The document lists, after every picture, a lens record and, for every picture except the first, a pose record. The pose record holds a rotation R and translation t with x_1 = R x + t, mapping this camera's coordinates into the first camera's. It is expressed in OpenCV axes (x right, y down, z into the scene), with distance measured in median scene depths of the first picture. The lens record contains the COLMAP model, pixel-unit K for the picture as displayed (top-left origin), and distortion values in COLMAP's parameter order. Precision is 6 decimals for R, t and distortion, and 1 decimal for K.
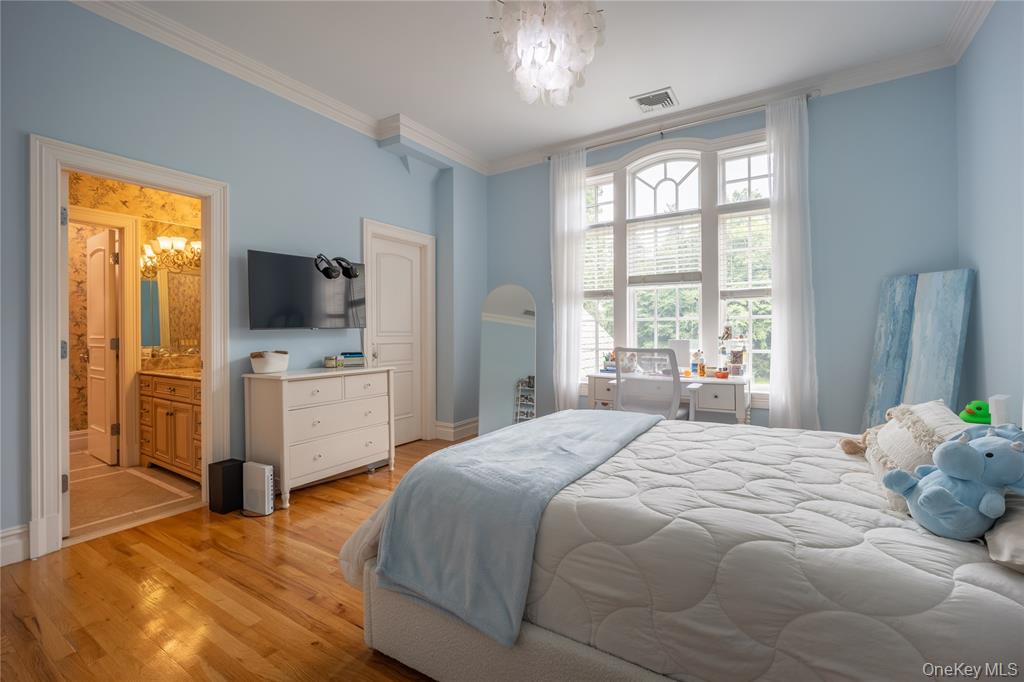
lens RADIAL K [[447.2, 0, 516.6], [0, 447.2, 338.8], [0, 0, 1]] dist [-0.008977, 0.001526]
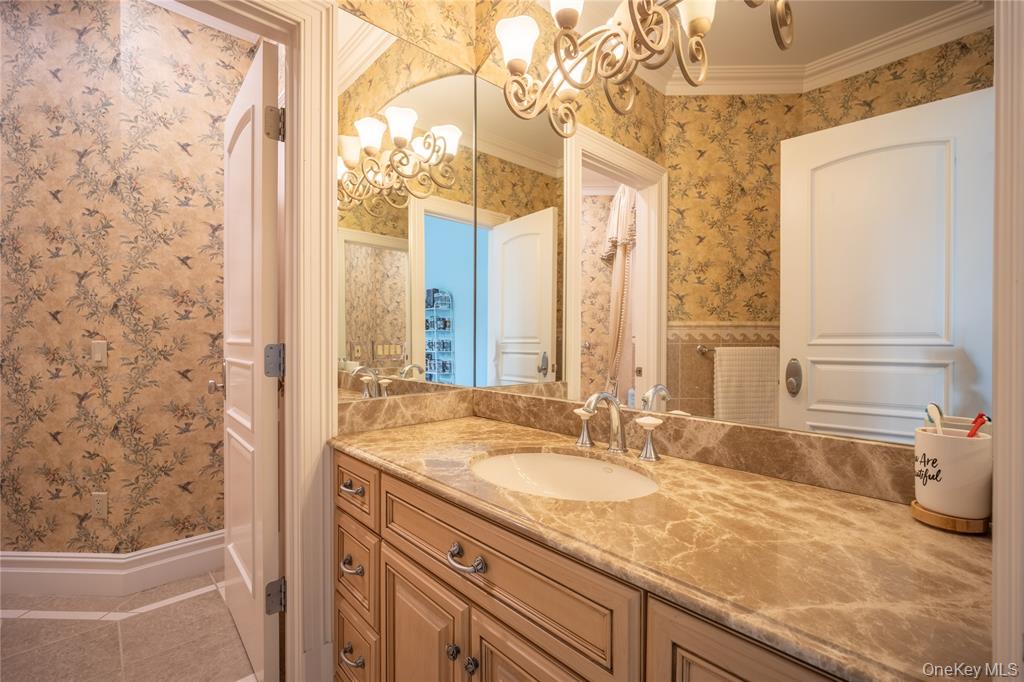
lens RADIAL K [[447.2, 0, 509.8], [0, 447.2, 340.7], [0, 0, 1]] dist [-0.008977, 0.001526]
pose [[0.968245, 0.002131, -0.249993, -0.622976], [-0.002570, 0.999996, -0.001430, -0.004242], [0.249989, 0.002027, 0.968247, 0.690186]]
